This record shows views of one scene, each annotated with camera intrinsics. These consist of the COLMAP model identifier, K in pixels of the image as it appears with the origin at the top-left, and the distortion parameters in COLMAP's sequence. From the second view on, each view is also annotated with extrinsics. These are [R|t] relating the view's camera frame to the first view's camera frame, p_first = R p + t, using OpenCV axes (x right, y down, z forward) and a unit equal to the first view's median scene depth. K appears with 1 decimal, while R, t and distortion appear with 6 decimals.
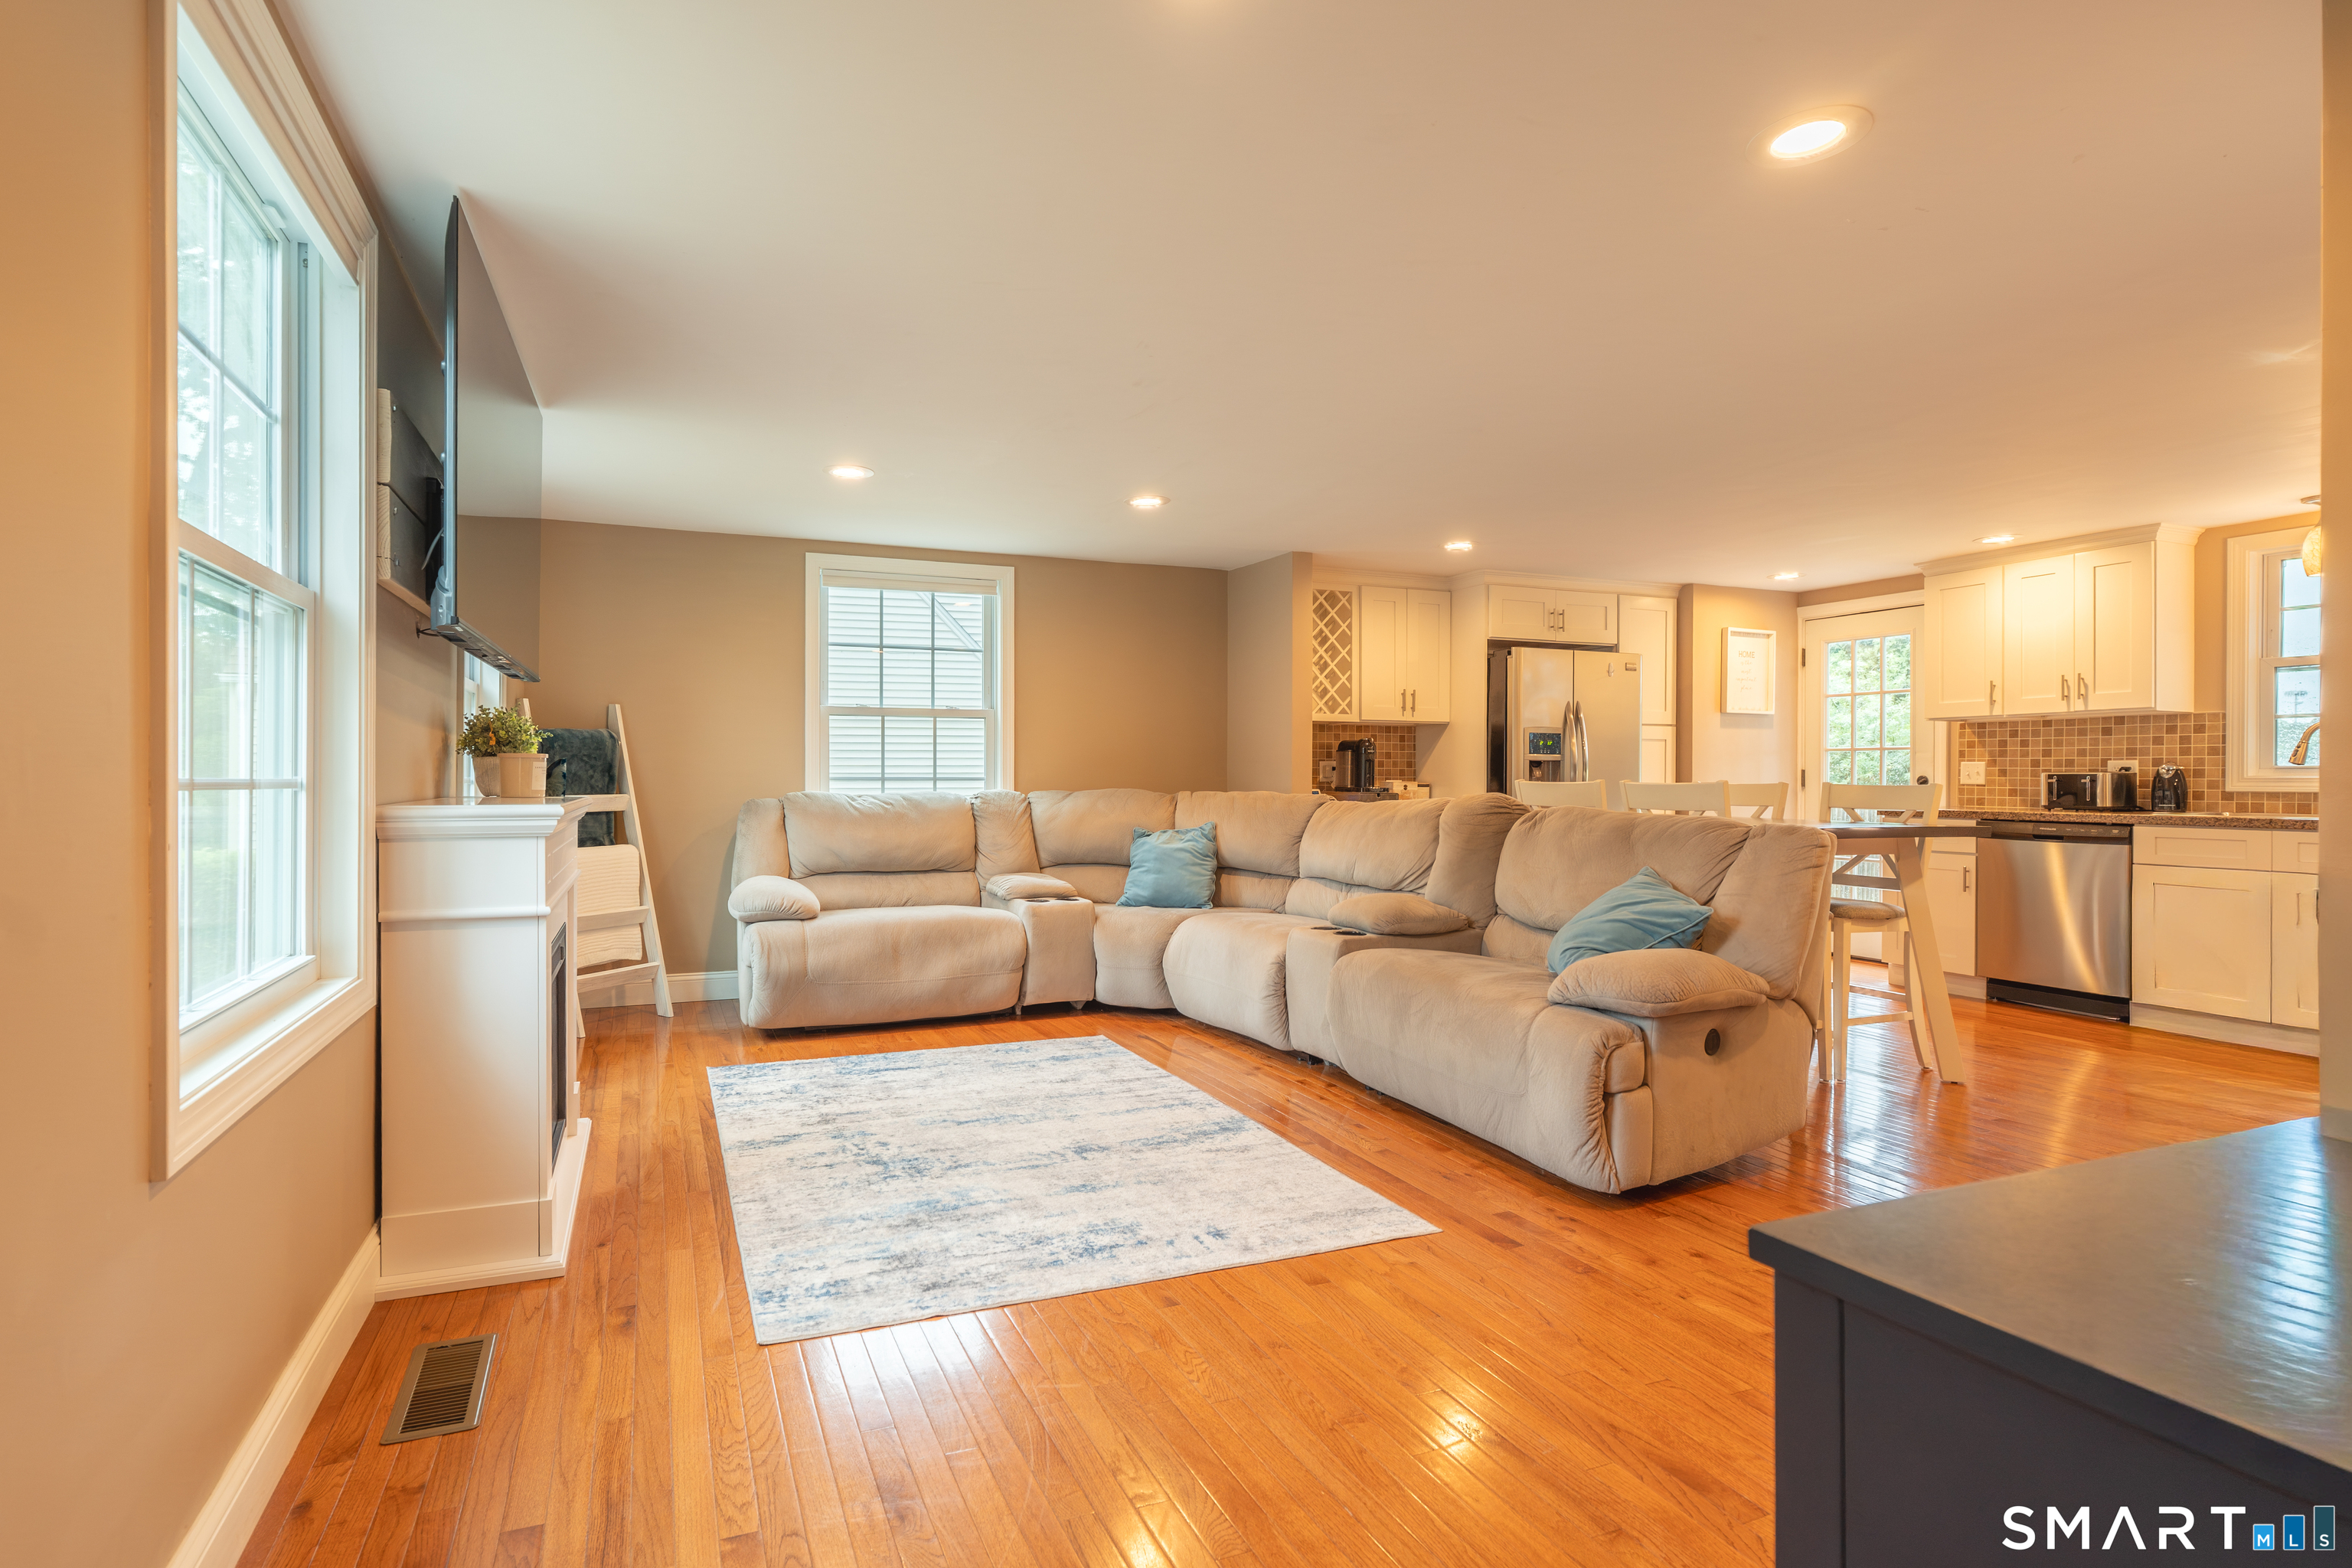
lens RADIAL K [[1135.9, 0, 1100.2], [0, 1135.9, 772.3], [0, 0, 1]] dist [-0.001362, 0.001114]
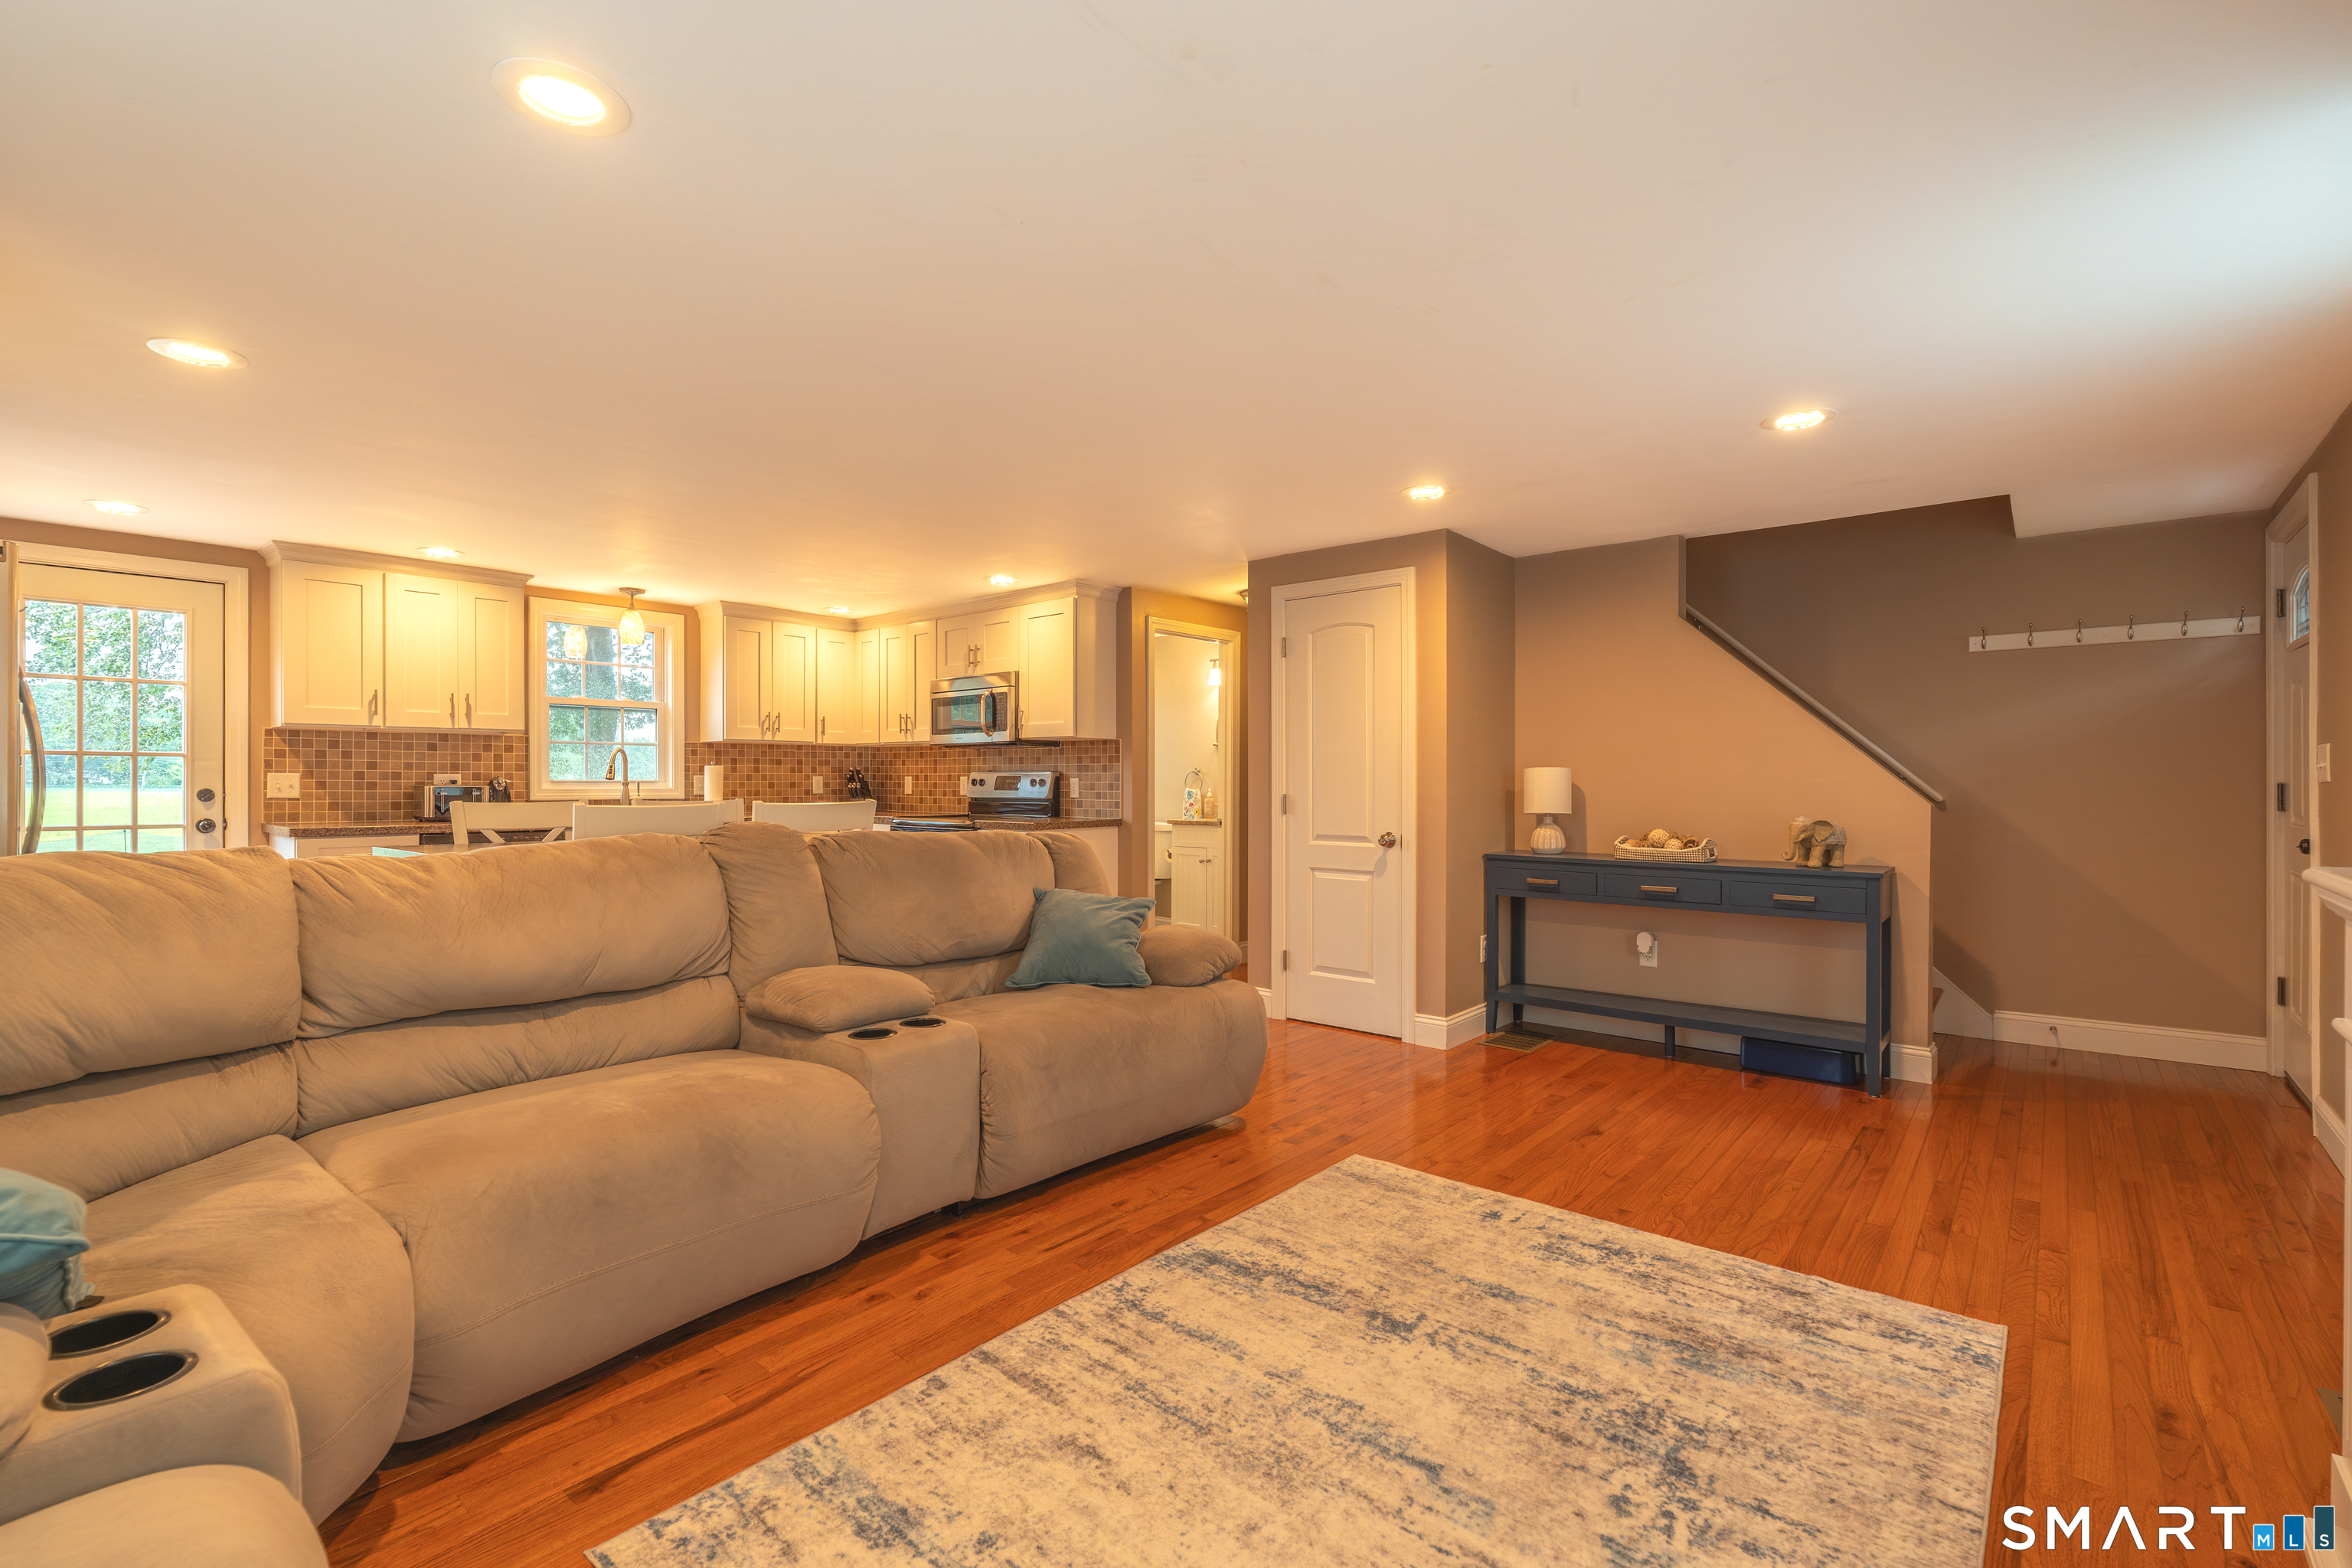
lens RADIAL K [[1040.3, 0, 1175.7], [0, 1040.3, 785.7], [0, 0, 1]] dist [-0.002005, -0.001416]
pose [[-0.466173, -0.006799, 0.884667, -0.348590], [-0.007122, 0.999967, 0.003932, -0.009112], [-0.884665, -0.004468, -0.466206, 0.938418]]
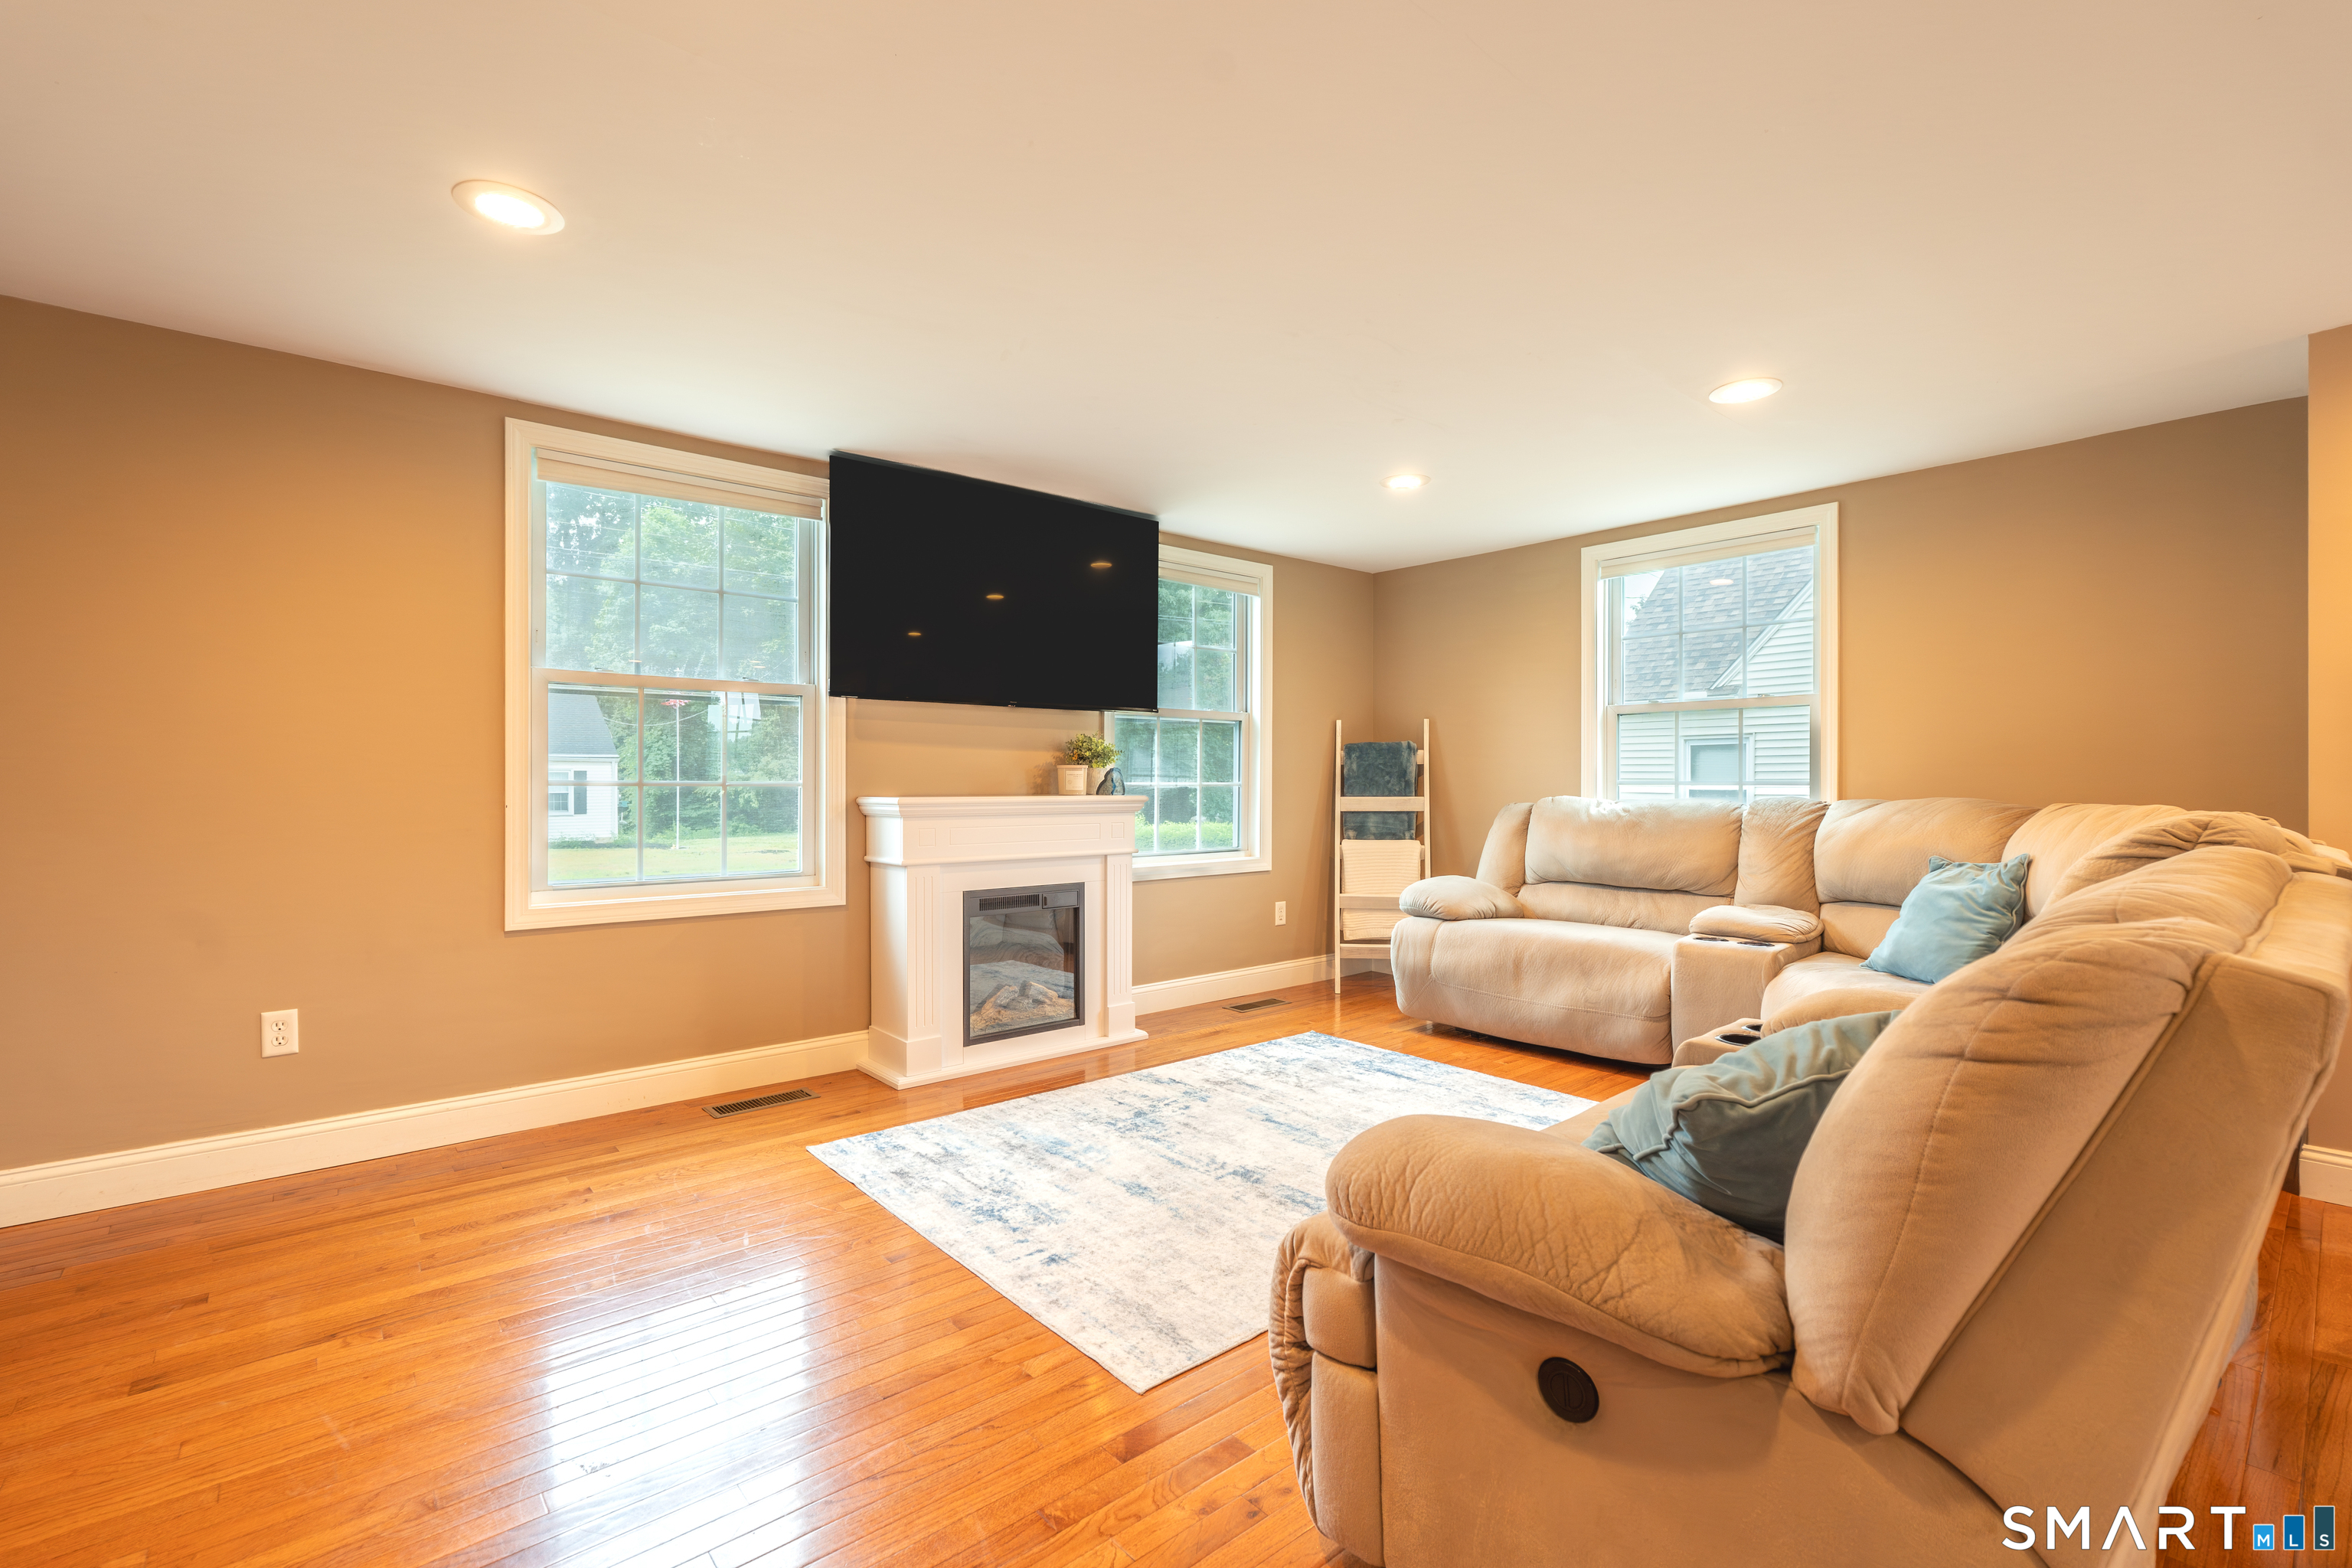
lens RADIAL K [[1040.3, 0, 1181.9], [0, 1040.3, 772.5], [0, 0, 1]] dist [-0.002005, -0.001416]
pose [[0.331101, -0.009591, -0.943547, 0.514582], [0.002414, 0.999954, -0.009317, 0.004332], [0.943592, 0.000807, 0.331109, 0.435010]]
